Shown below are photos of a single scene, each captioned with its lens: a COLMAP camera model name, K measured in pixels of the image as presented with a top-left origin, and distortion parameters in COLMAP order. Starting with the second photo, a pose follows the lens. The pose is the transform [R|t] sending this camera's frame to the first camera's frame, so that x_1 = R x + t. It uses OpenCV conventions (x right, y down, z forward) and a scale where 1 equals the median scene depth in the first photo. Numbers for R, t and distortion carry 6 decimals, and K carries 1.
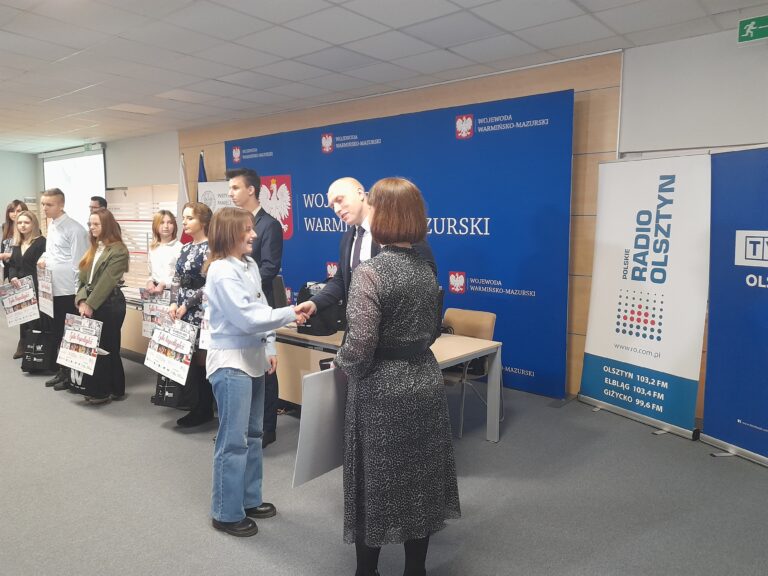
lens RADIAL K [[562.5, 0, 386.4], [0, 562.5, 289.9], [0, 0, 1]] dist [0.039525, -0.051903]
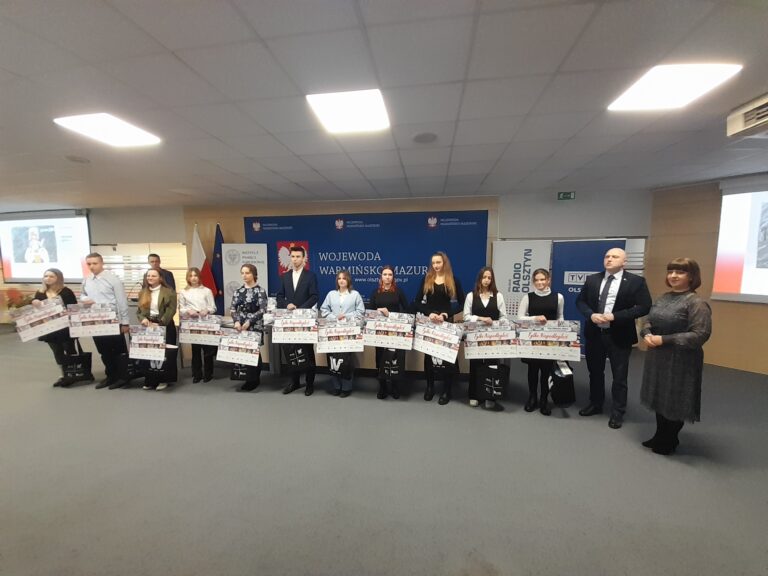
lens RADIAL K [[321.4, 0, 355.5], [0, 321.4, 284.7], [0, 0, 1]] dist [-0.011614, -0.000134]
pose [[0.853490, -0.040298, 0.519549, -0.768624], [0.070710, 0.996740, -0.038848, -0.040202], [-0.516290, 0.069893, 0.853557, 0.180208]]
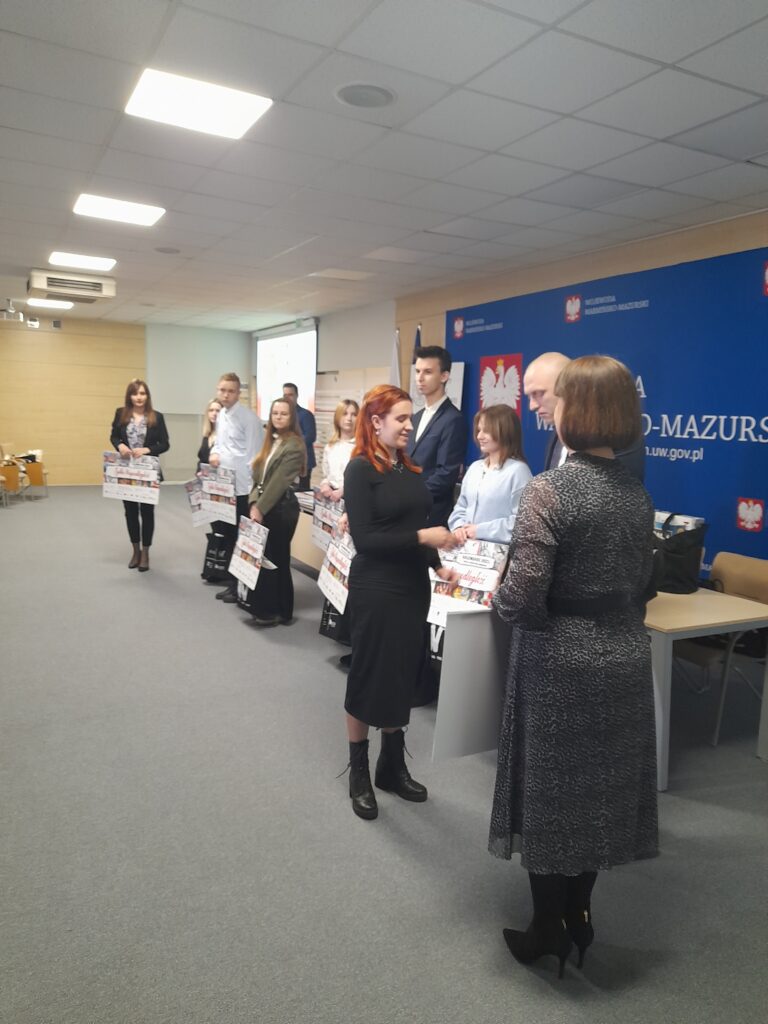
lens RADIAL K [[750.0, 0, 388.3], [0, 750.0, 515.0], [0, 0, 1]] dist [0.039525, -0.051903]
pose [[0.924411, 0.074949, -0.373960, 0.074299], [-0.071526, 0.997173, 0.023044, -0.003008], [0.374630, 0.005446, 0.927159, 0.023855]]
